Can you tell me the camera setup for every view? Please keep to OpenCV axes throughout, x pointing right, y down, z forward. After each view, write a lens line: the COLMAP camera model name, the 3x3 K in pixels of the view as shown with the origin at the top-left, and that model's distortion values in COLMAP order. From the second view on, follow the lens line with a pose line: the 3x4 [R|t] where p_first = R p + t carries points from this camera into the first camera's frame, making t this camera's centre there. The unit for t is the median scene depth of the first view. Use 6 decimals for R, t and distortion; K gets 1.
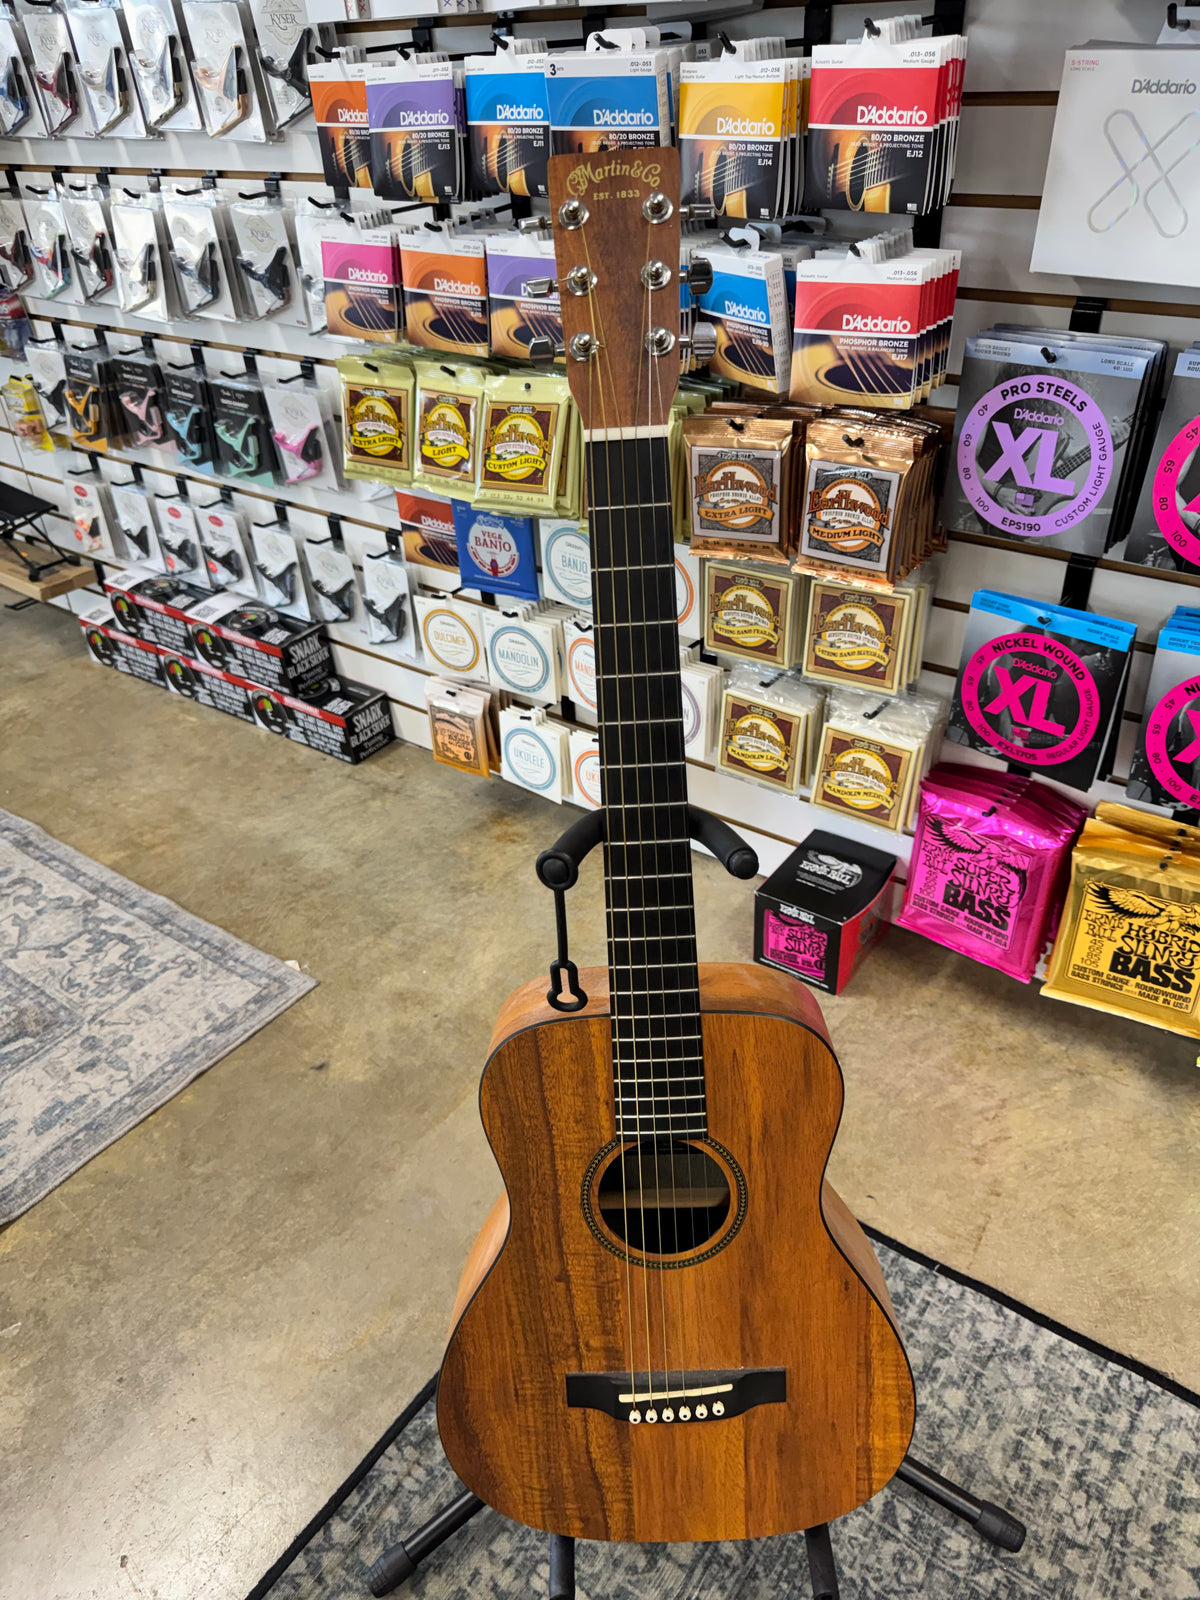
lens RADIAL K [[1129.4, 0, 609.0], [0, 1129.4, 811.1], [0, 0, 1]] dist [0.023962, -0.042272]
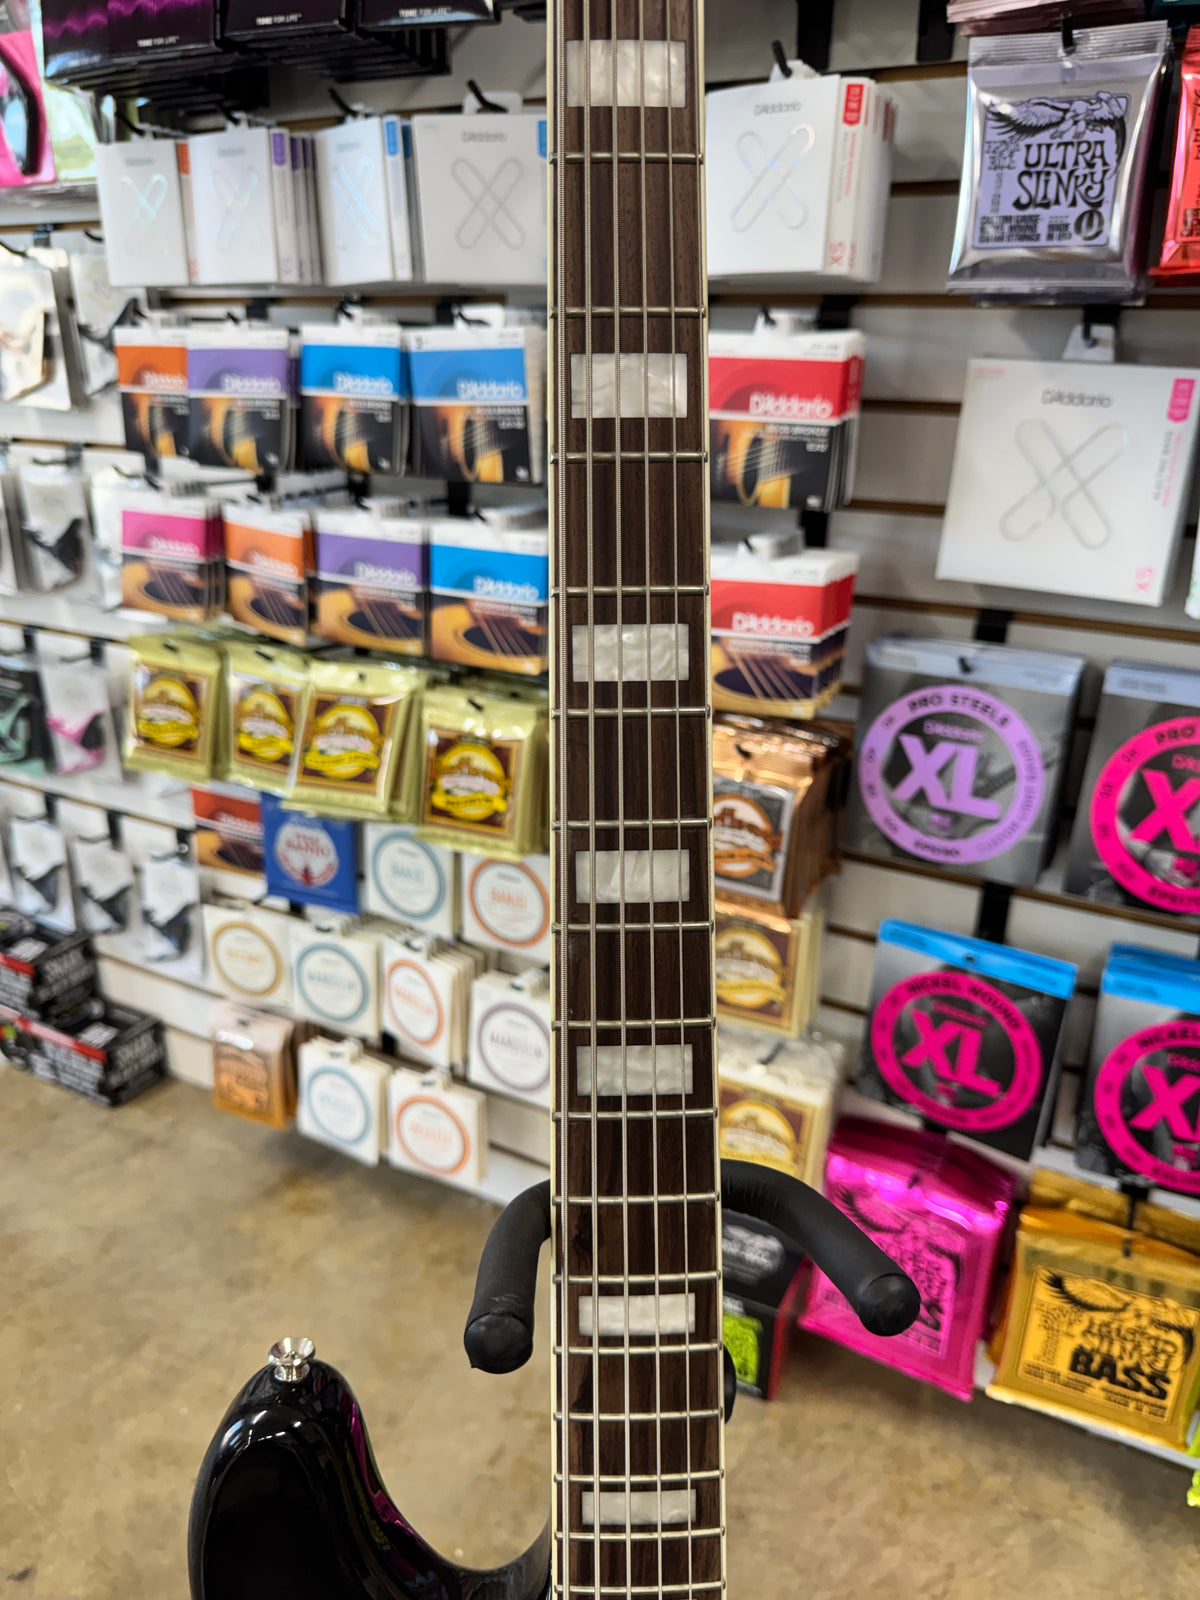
lens RADIAL K [[1157.9, 0, 600.4], [0, 1157.9, 805.4], [0, 0, 1]] dist [-0.005902, -0.017117]
pose [[0.987310, 0.023779, 0.157015, -0.027511], [0.016865, 0.967434, -0.252559, -0.059498], [-0.157907, 0.252002, 0.954757, 0.169880]]
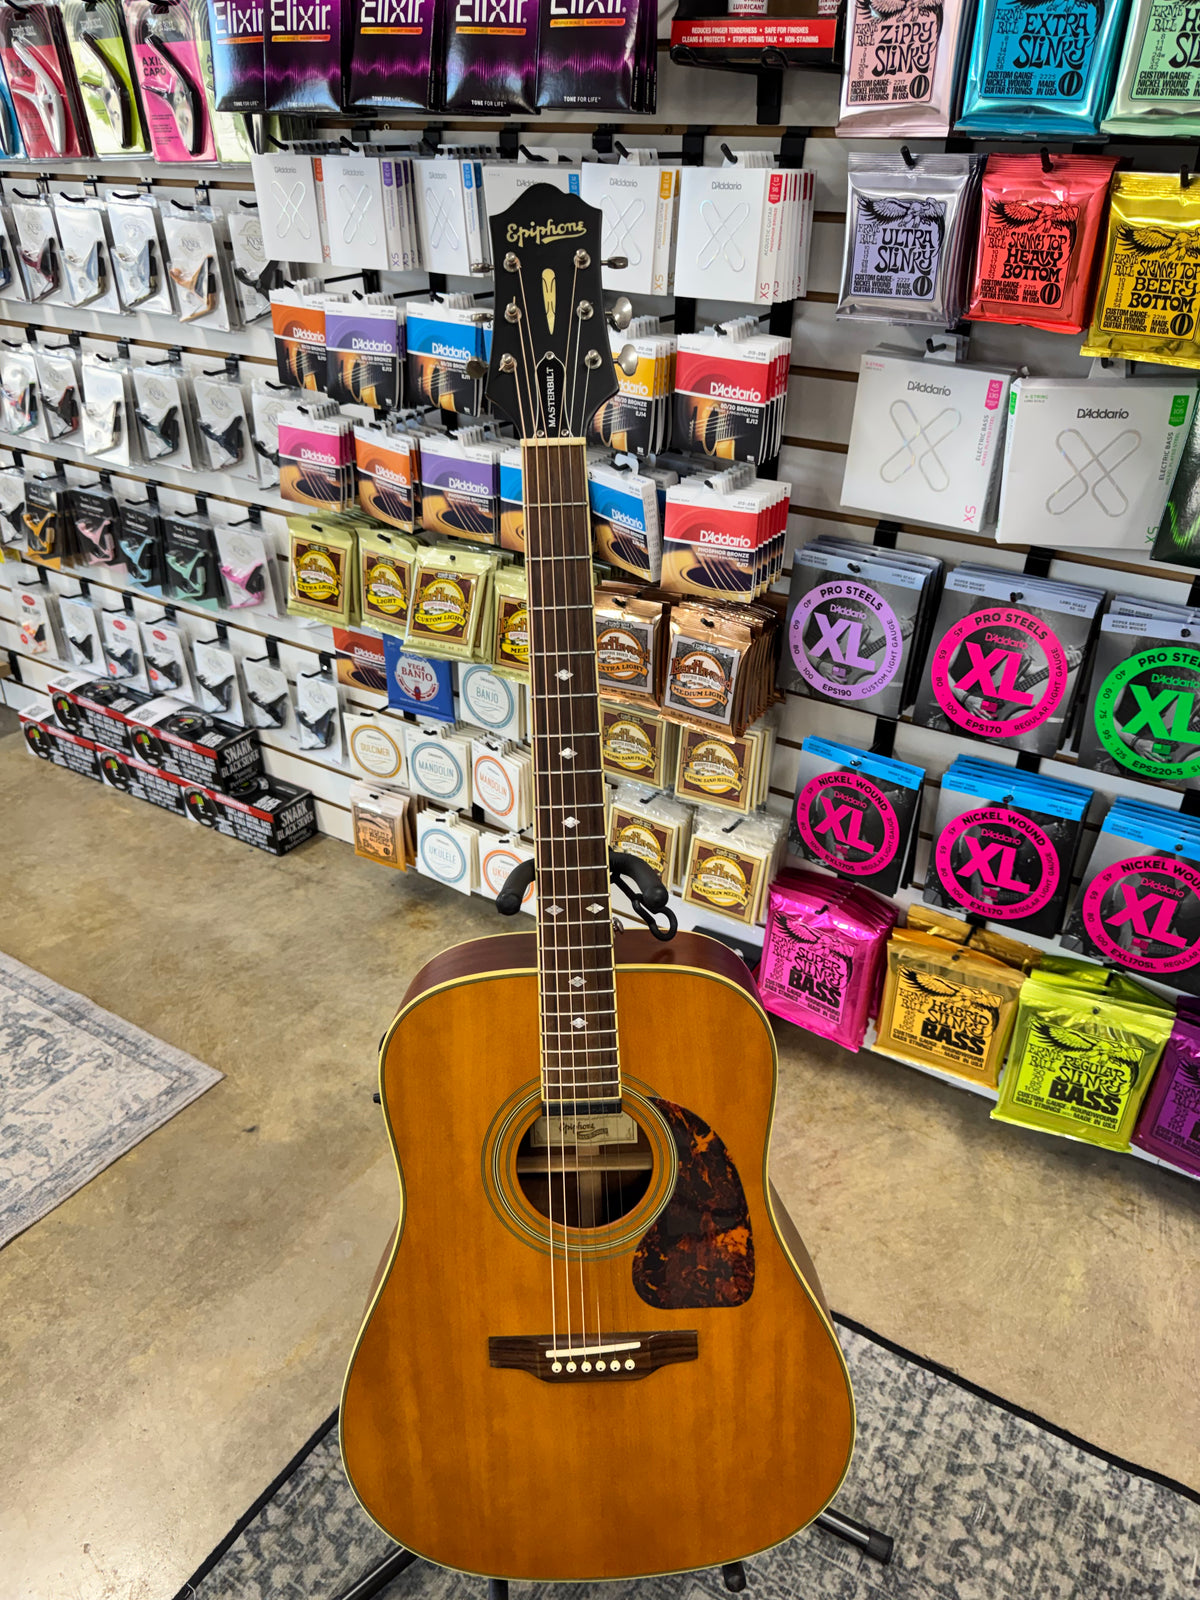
lens RADIAL K [[1129.4, 0, 609.0], [0, 1129.4, 807.6], [0, 0, 1]] dist [0.023962, -0.042272]
pose [[0.995915, 0.018937, 0.088287, -0.005231], [-0.012574, 0.997320, -0.072081, -0.021430], [-0.089416, 0.070676, 0.993484, -0.216593]]
